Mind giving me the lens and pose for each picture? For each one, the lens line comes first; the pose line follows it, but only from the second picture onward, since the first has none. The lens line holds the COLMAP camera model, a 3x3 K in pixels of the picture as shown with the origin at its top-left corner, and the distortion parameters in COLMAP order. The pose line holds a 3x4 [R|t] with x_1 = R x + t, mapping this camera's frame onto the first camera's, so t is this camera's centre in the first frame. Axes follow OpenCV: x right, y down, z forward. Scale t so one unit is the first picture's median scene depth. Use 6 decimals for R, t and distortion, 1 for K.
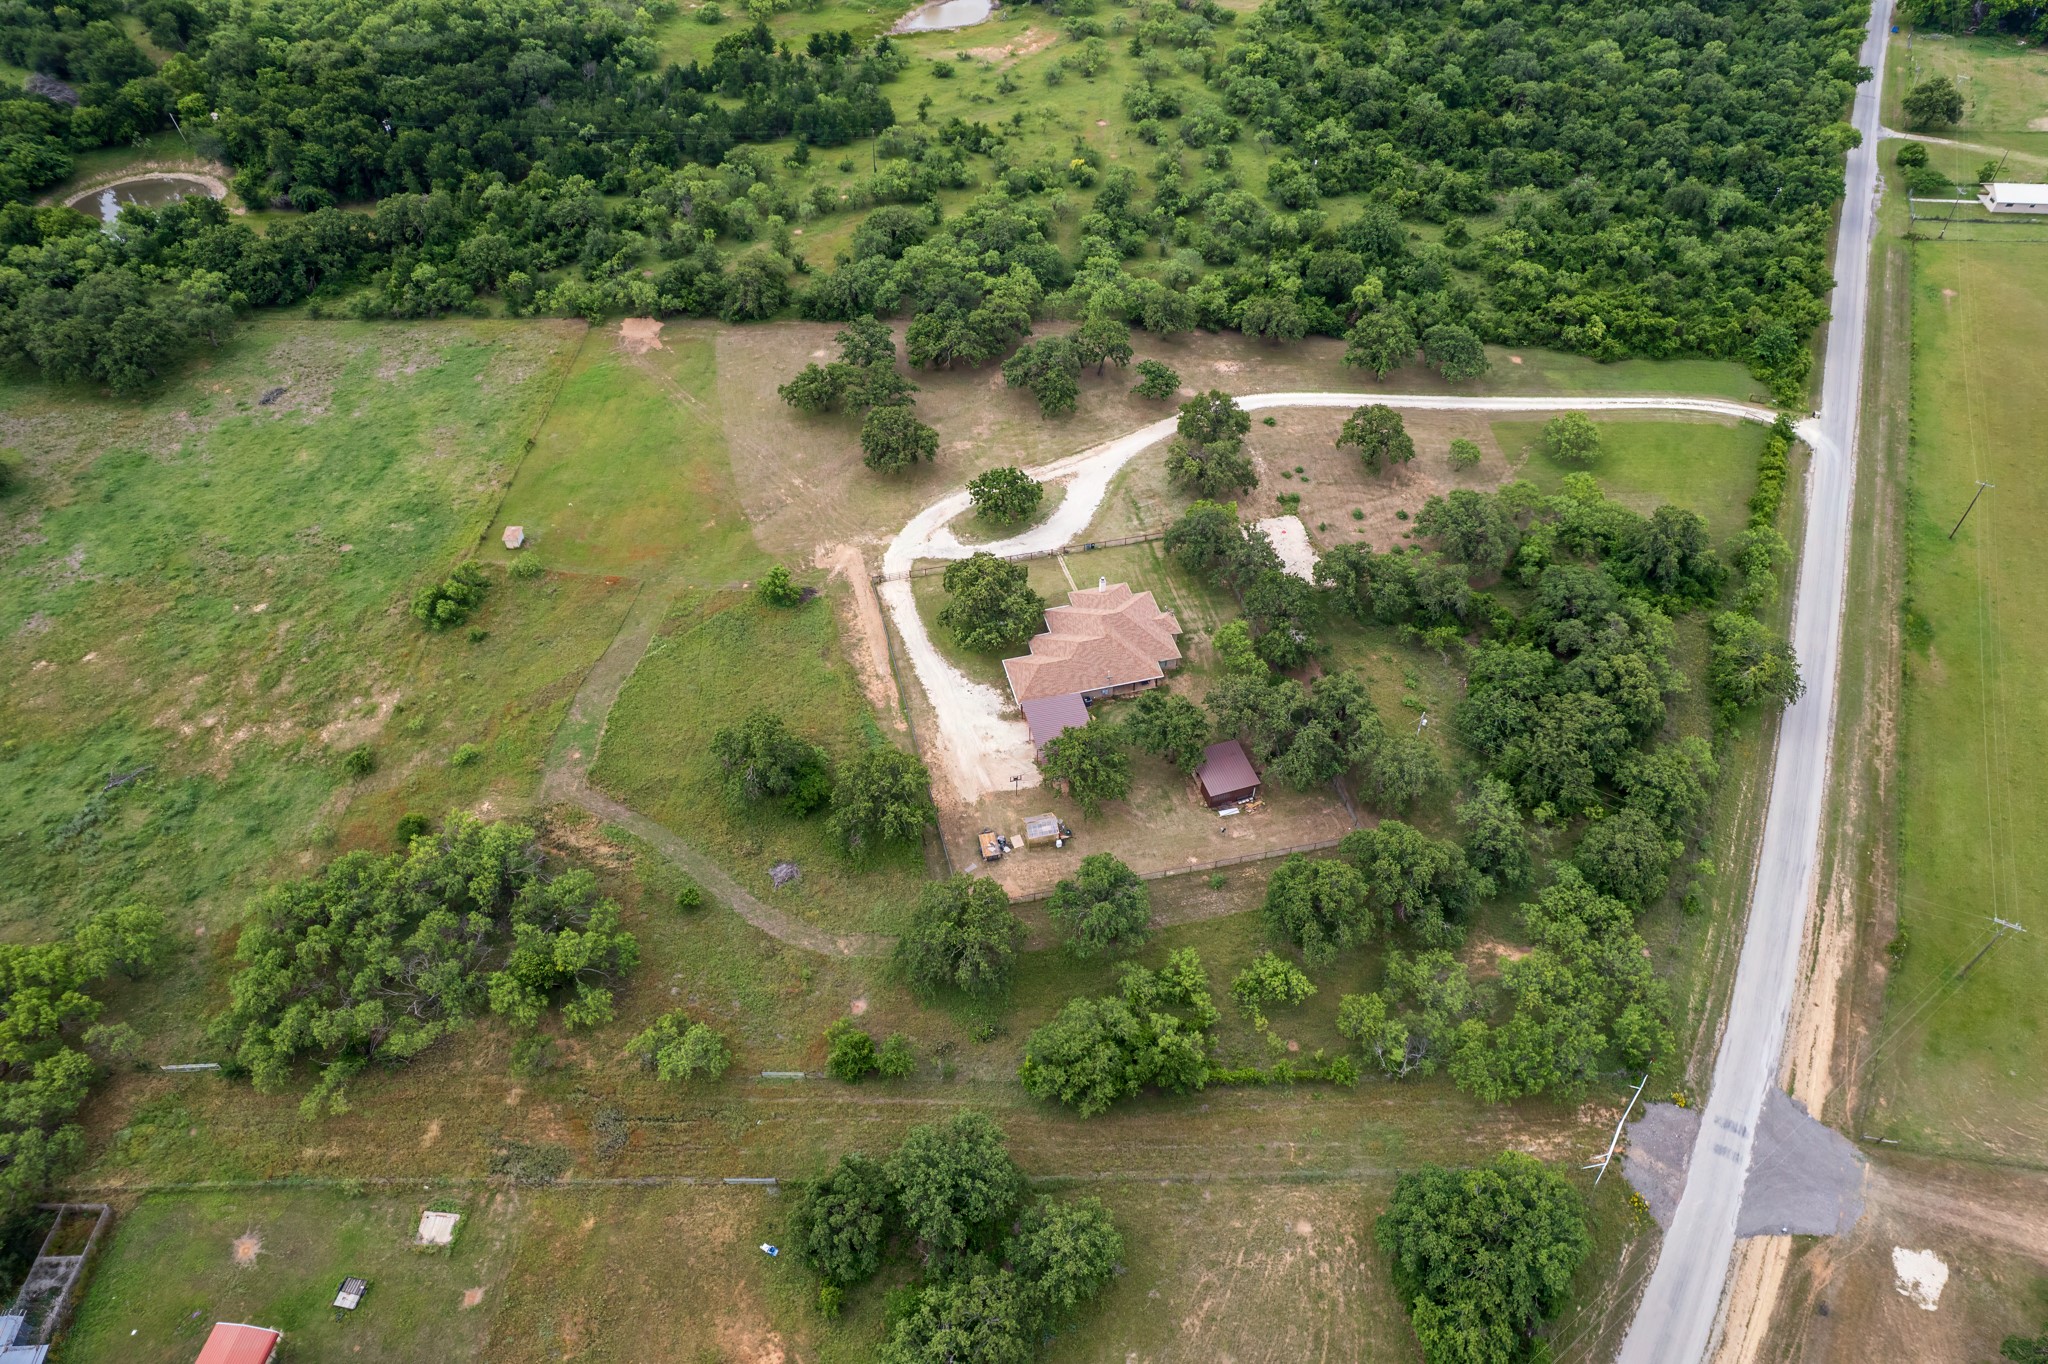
lens RADIAL K [[1296.7, 0, 1024.0], [0, 1296.7, 682.0], [0, 0, 1]] dist [-0.076523, 0.064032]
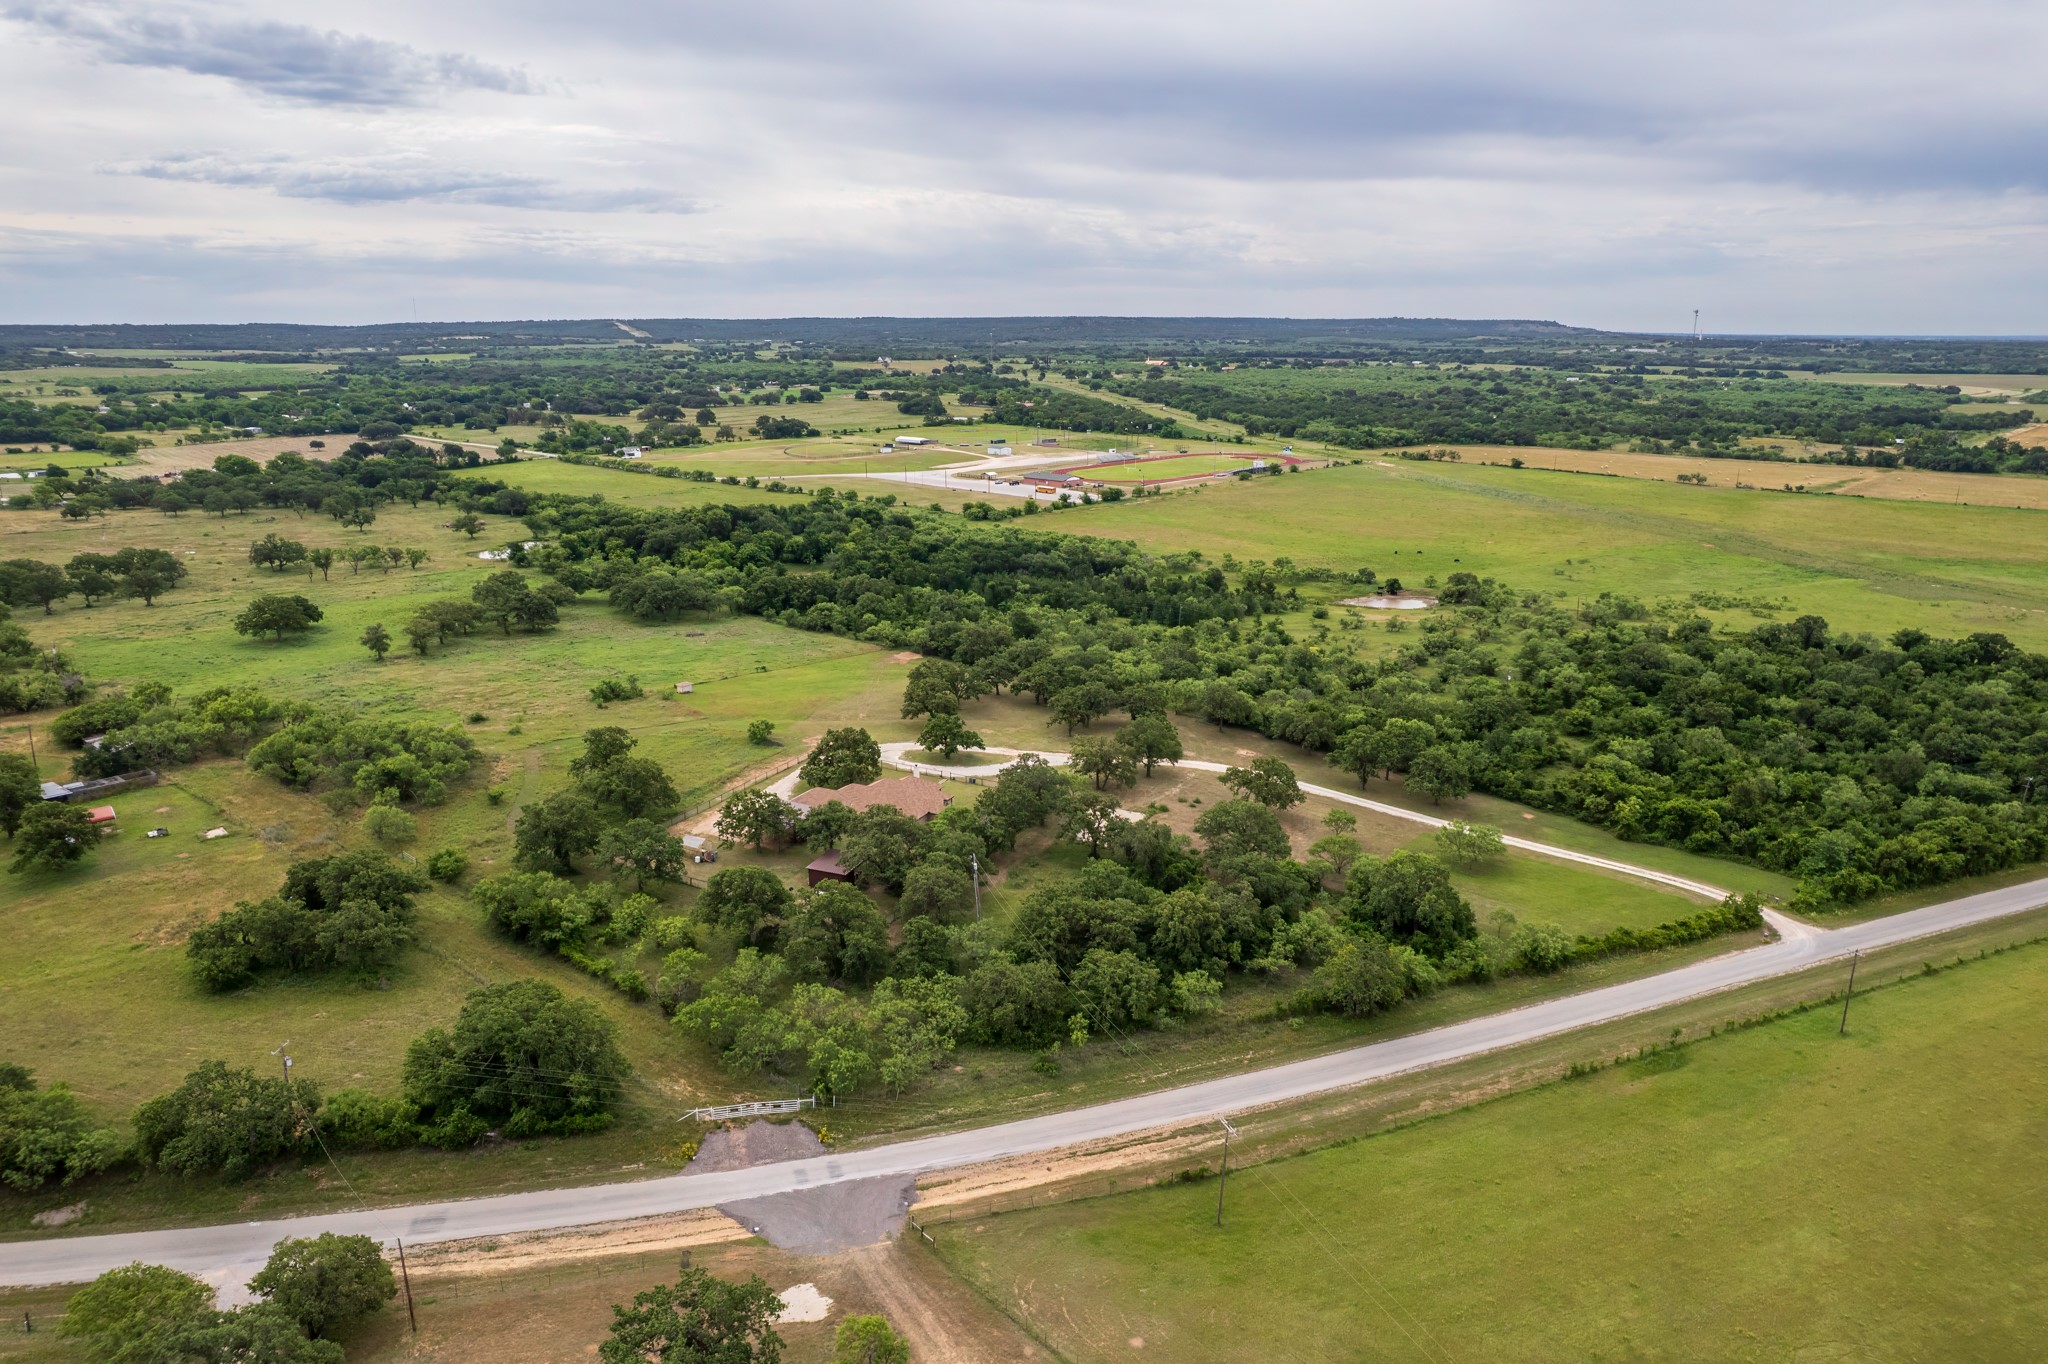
lens RADIAL K [[1312.3, 0, 1024.0], [0, 1312.3, 682.0], [0, 0, 1]] dist [-0.089197, 0.079218]
pose [[0.752652, 0.156252, -0.639609, 1.097776], [-0.478990, 0.796462, -0.369075, 0.316000], [0.451756, 0.584152, 0.674302, 0.193072]]
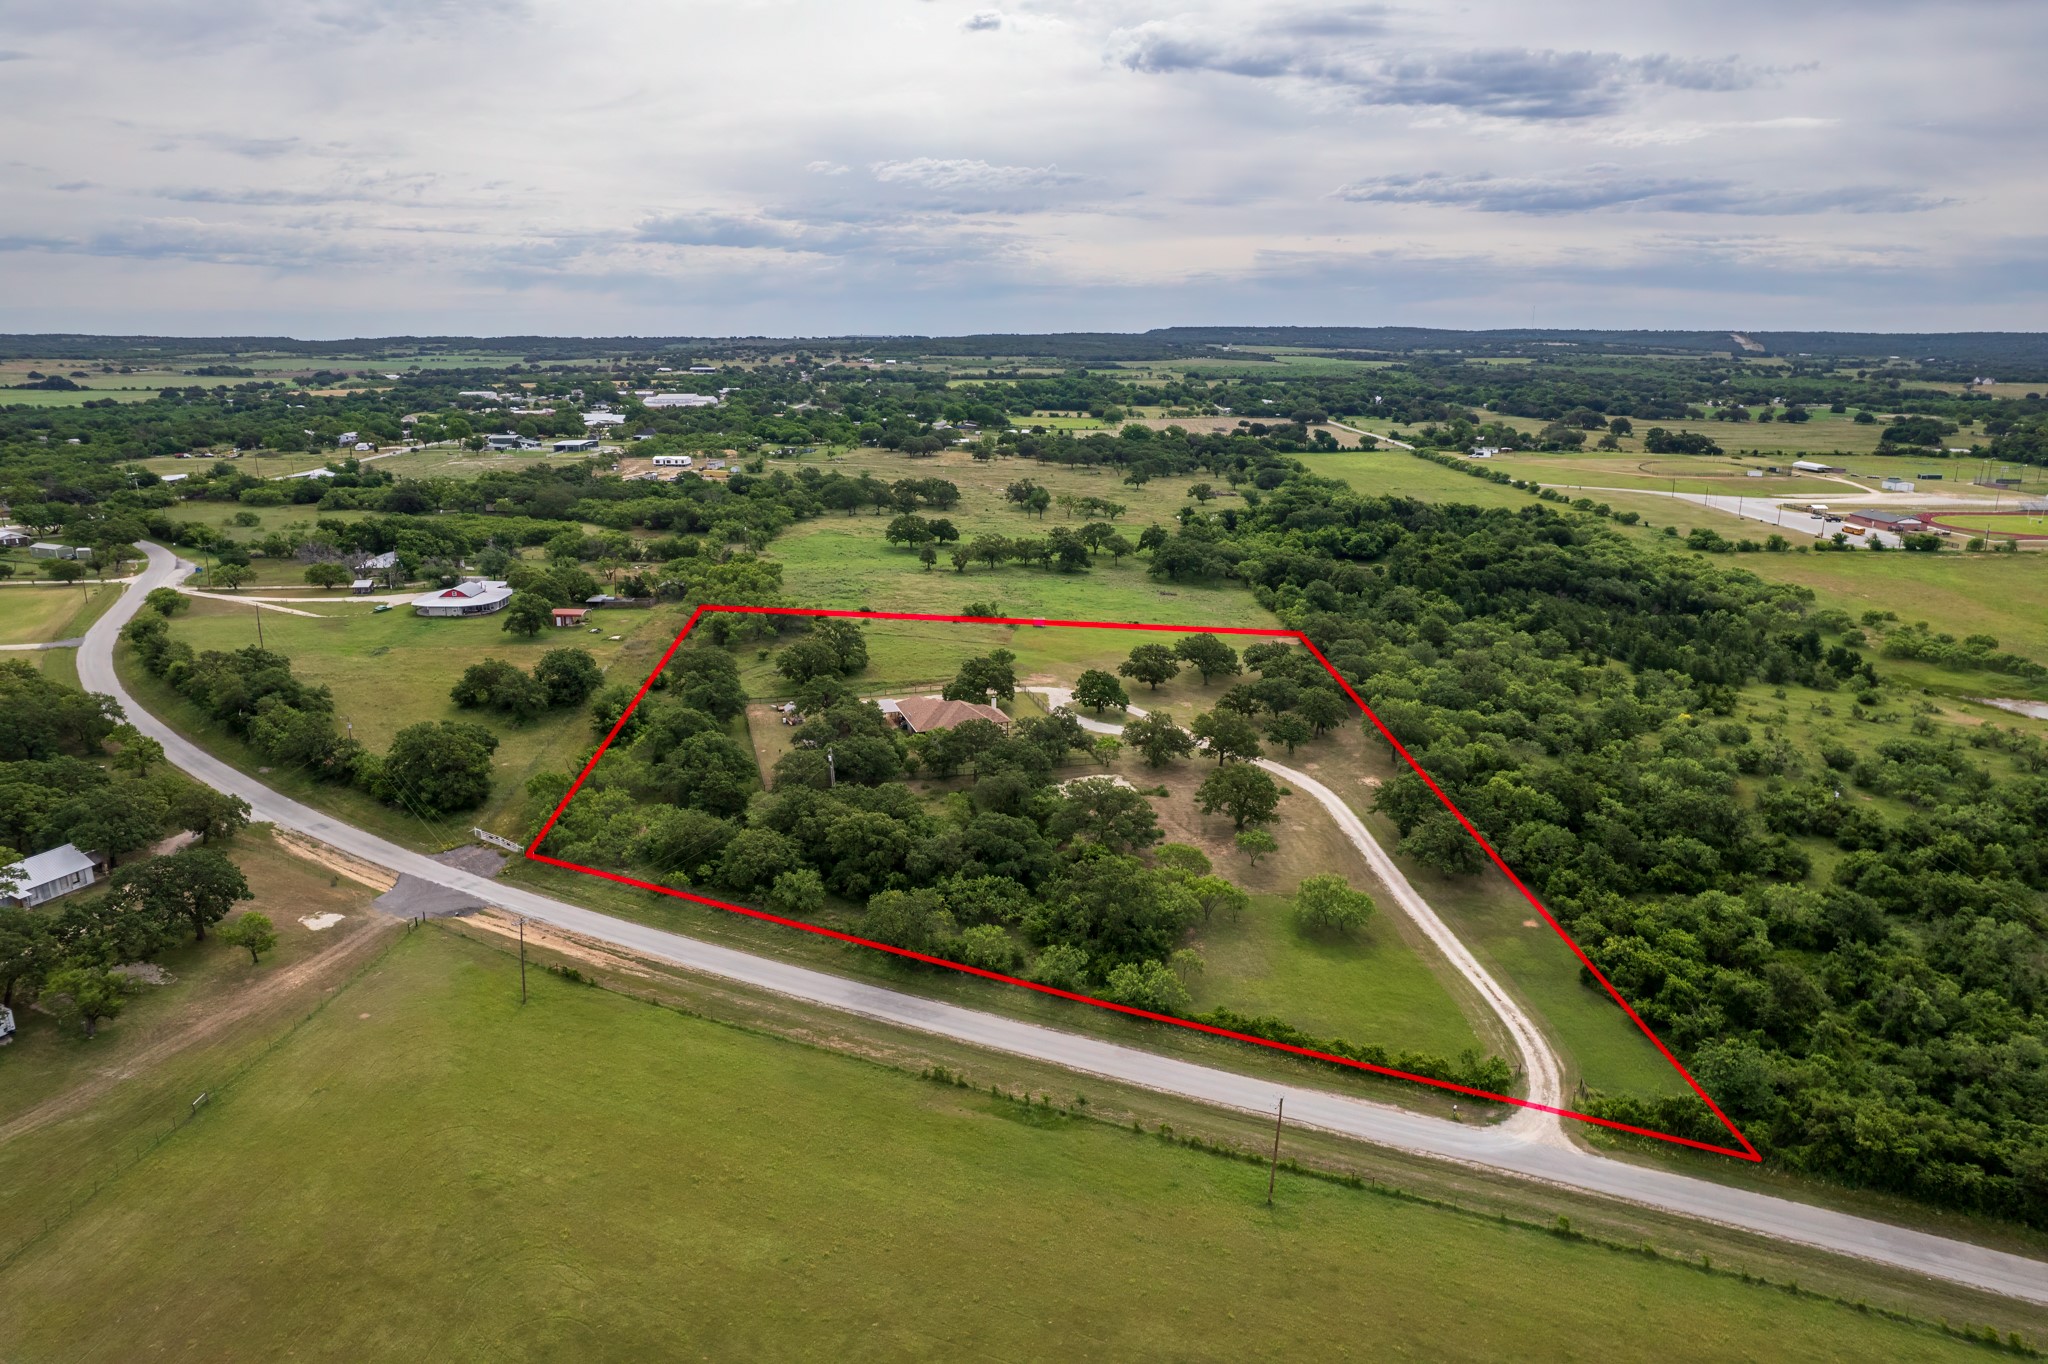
lens RADIAL K [[1296.7, 0, 1024.0], [0, 1296.7, 682.0], [0, 0, 1]] dist [-0.076523, 0.064032]
pose [[0.048229, 0.245181, -0.968277, 1.641299], [-0.744113, 0.655497, 0.128917, -0.345910], [0.666311, 0.714290, 0.214056, 0.855285]]
